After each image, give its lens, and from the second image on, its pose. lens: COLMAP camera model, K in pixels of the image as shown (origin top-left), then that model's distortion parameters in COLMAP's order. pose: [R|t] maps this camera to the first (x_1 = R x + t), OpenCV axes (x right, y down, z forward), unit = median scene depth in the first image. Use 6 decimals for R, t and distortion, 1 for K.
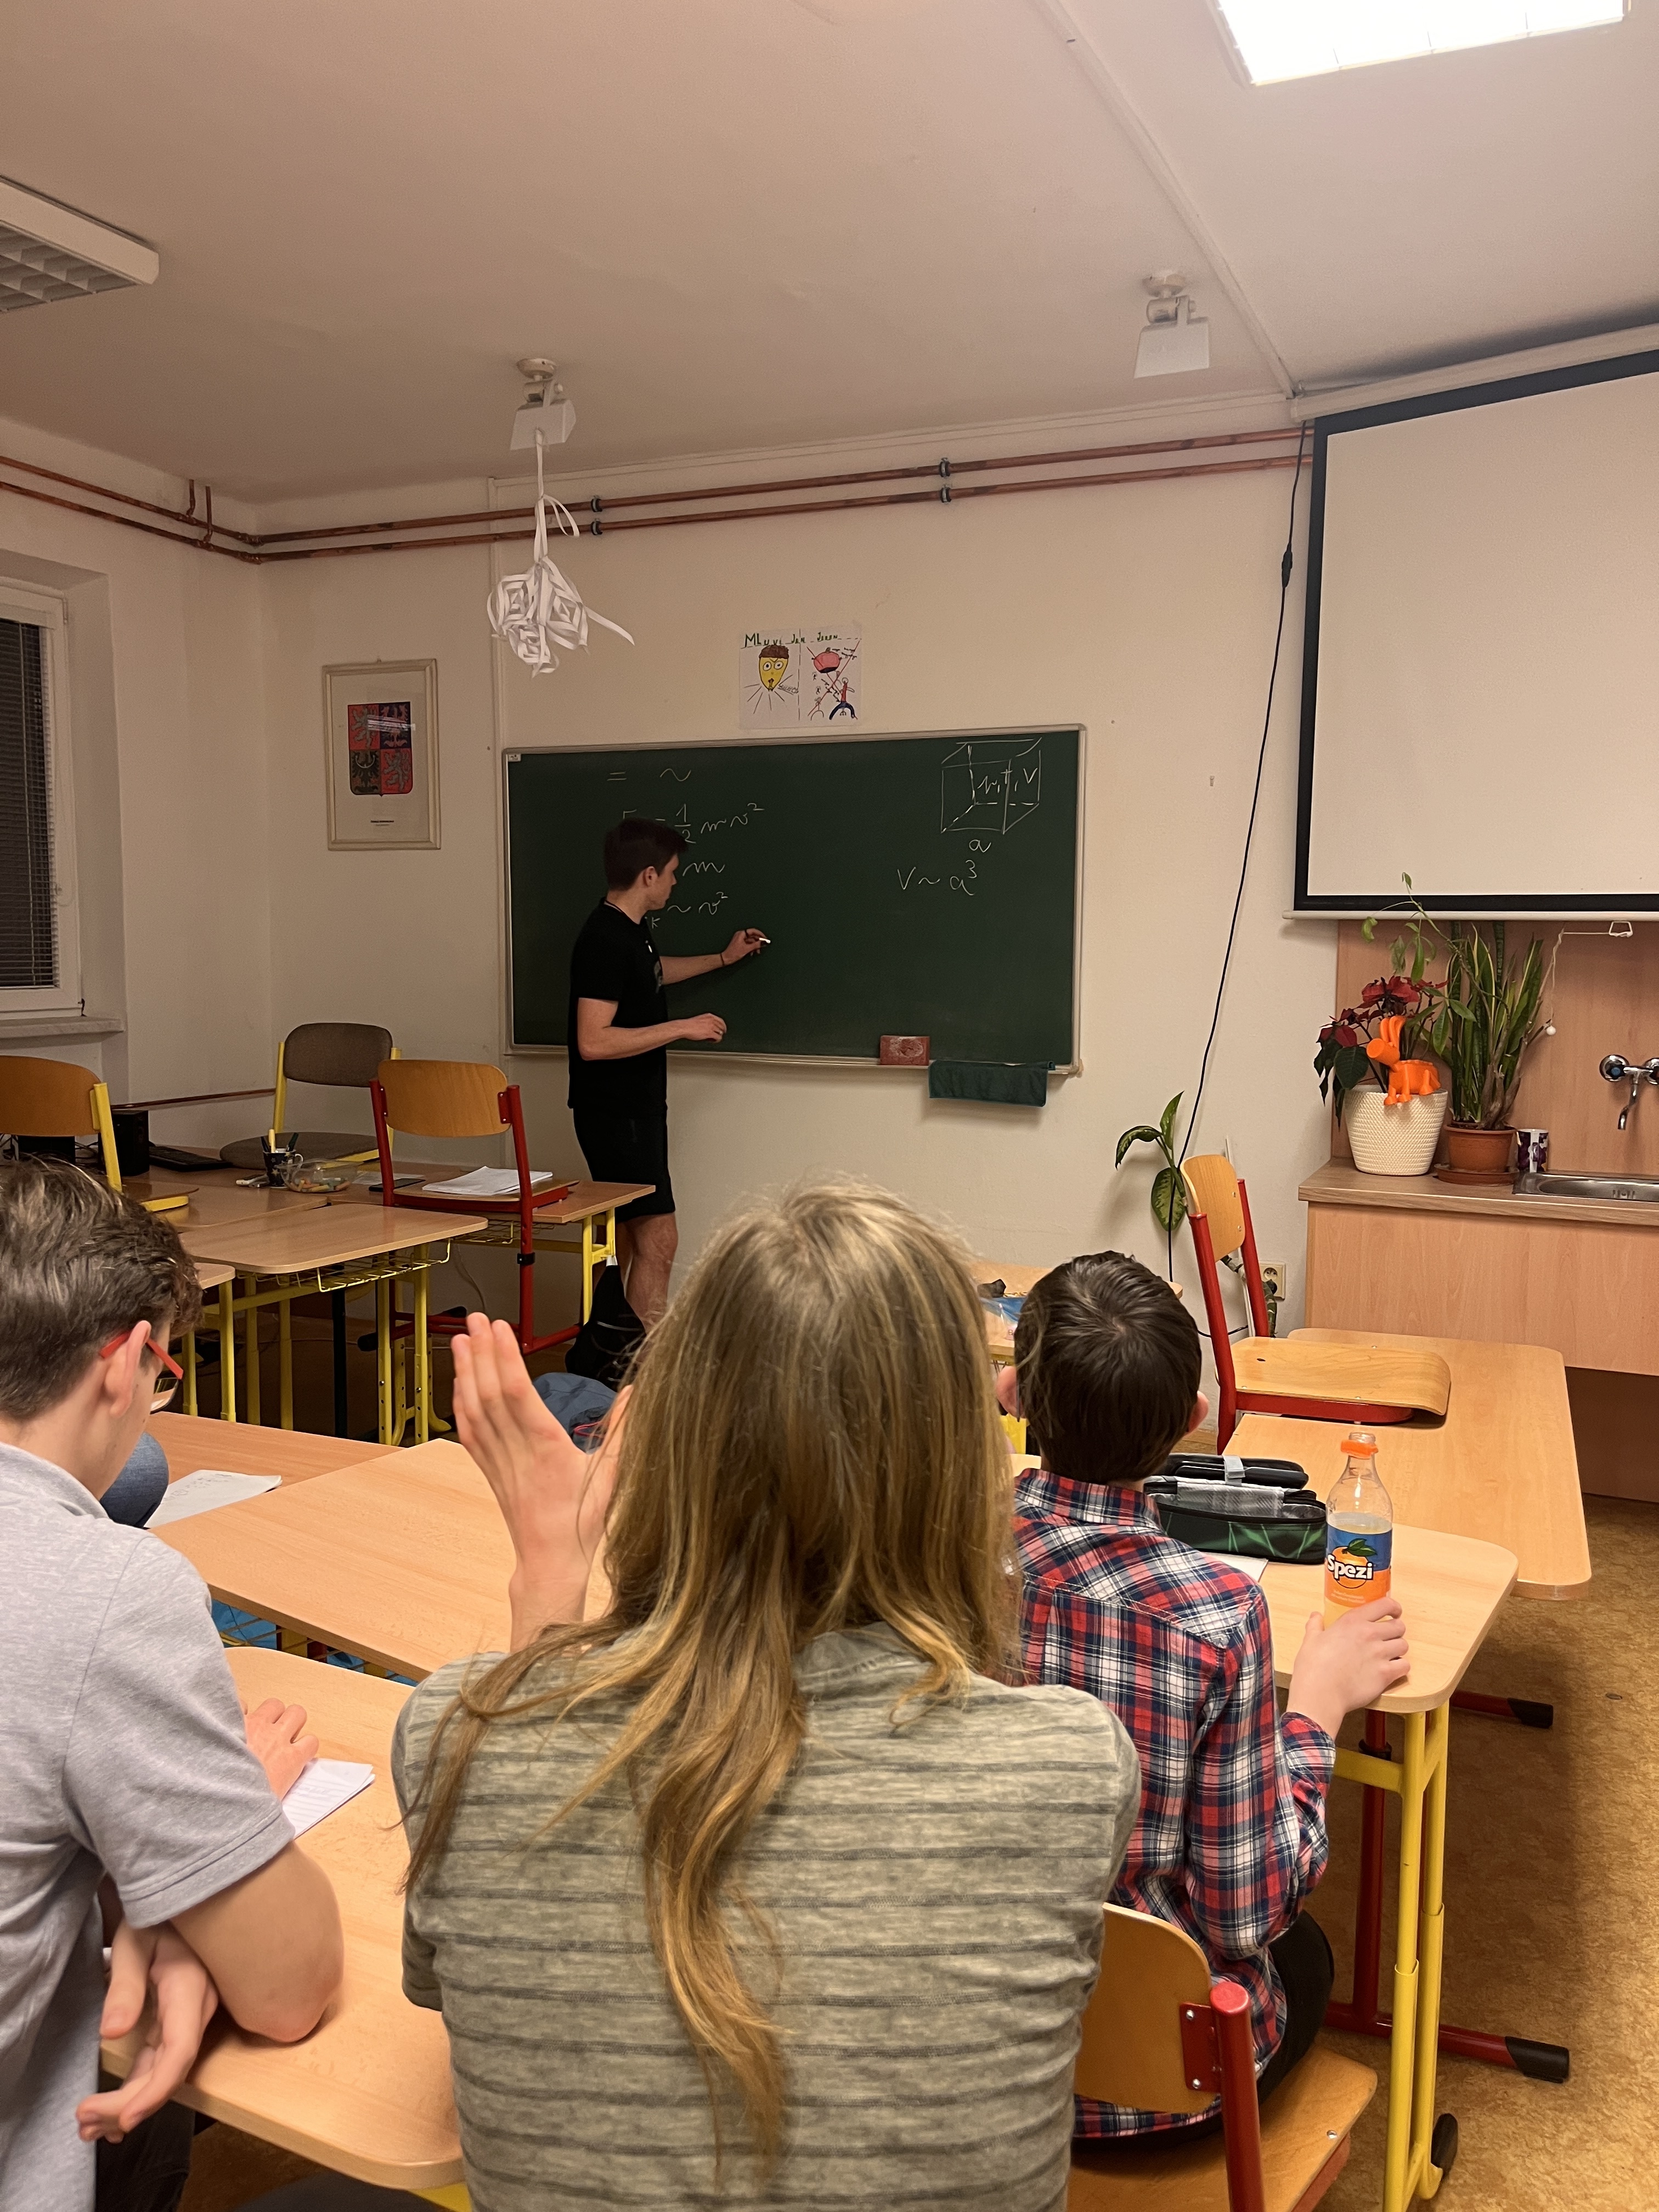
lens RADIAL K [[1663.7, 0, 835.3], [0, 1663.7, 1115.4], [0, 0, 1]] dist [0.003361, -0.007010]
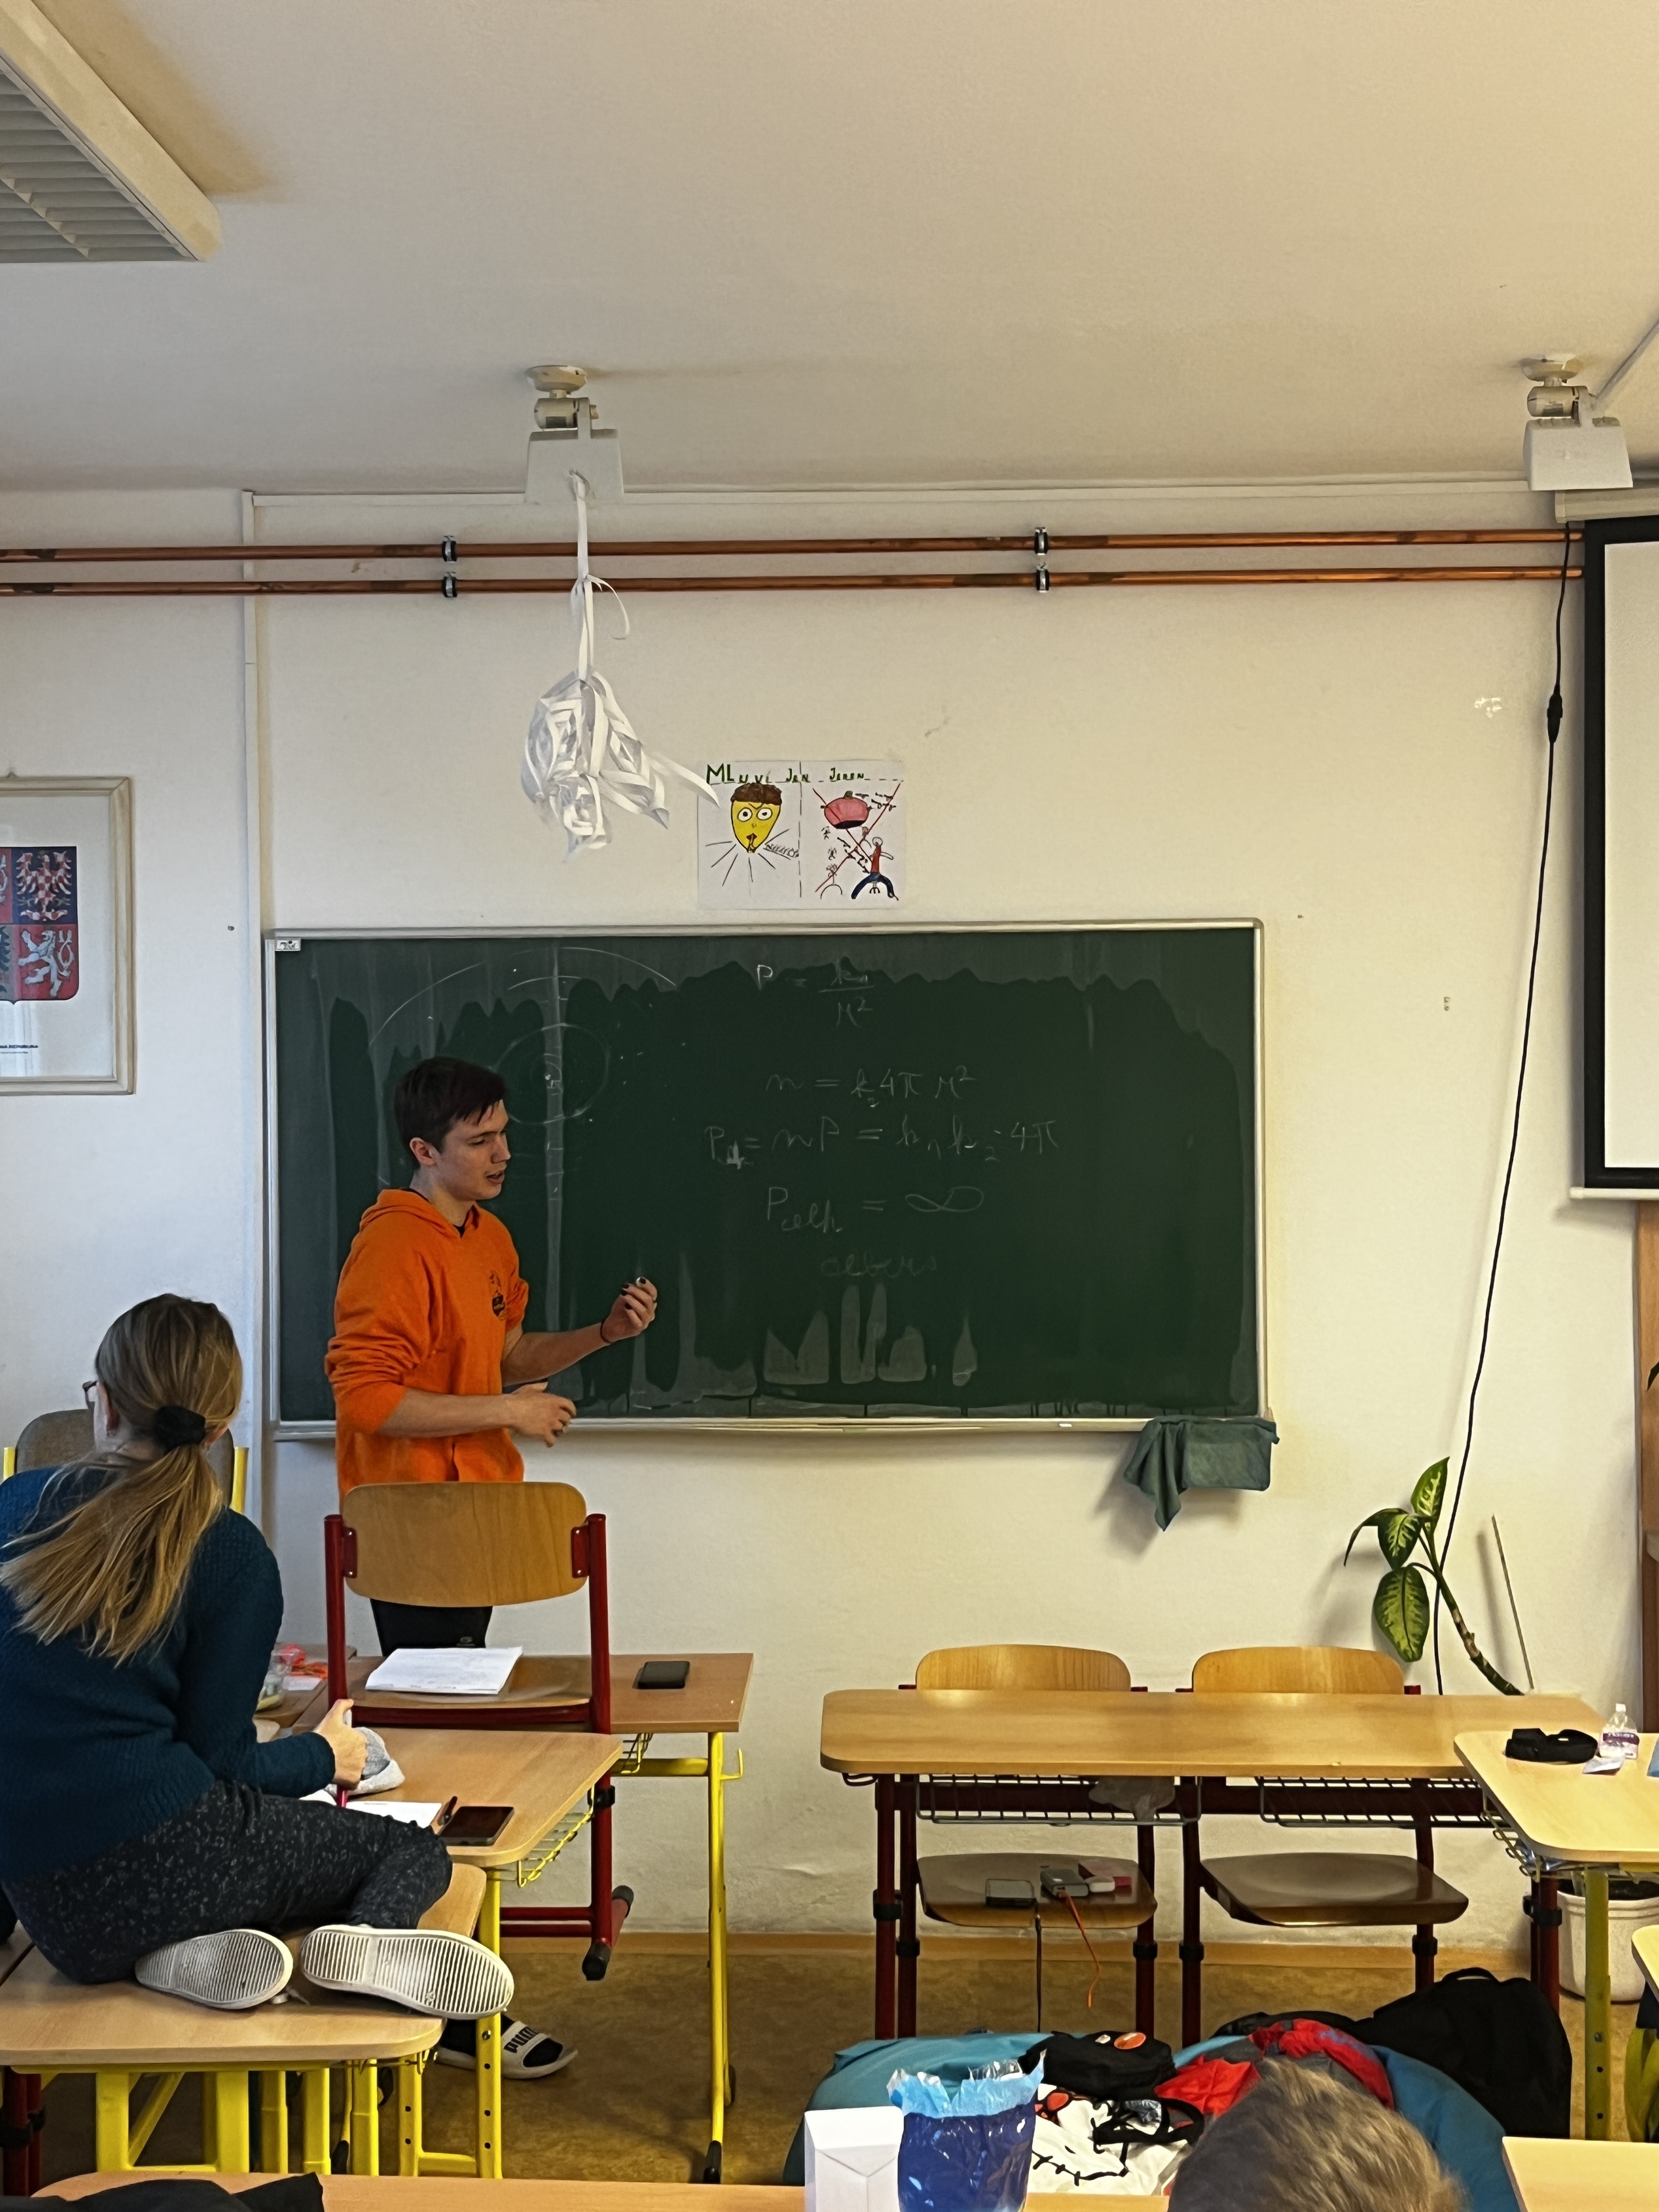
lens RADIAL K [[2833.0, 0, 826.7], [0, 2833.0, 1093.6], [0, 0, 1]] dist [0.009214, 0.000000]
pose [[0.936589, -0.016065, 0.350061, -0.438177], [0.053636, 0.993750, -0.097898, -0.061166], [-0.346301, 0.110466, 0.931597, -0.015004]]
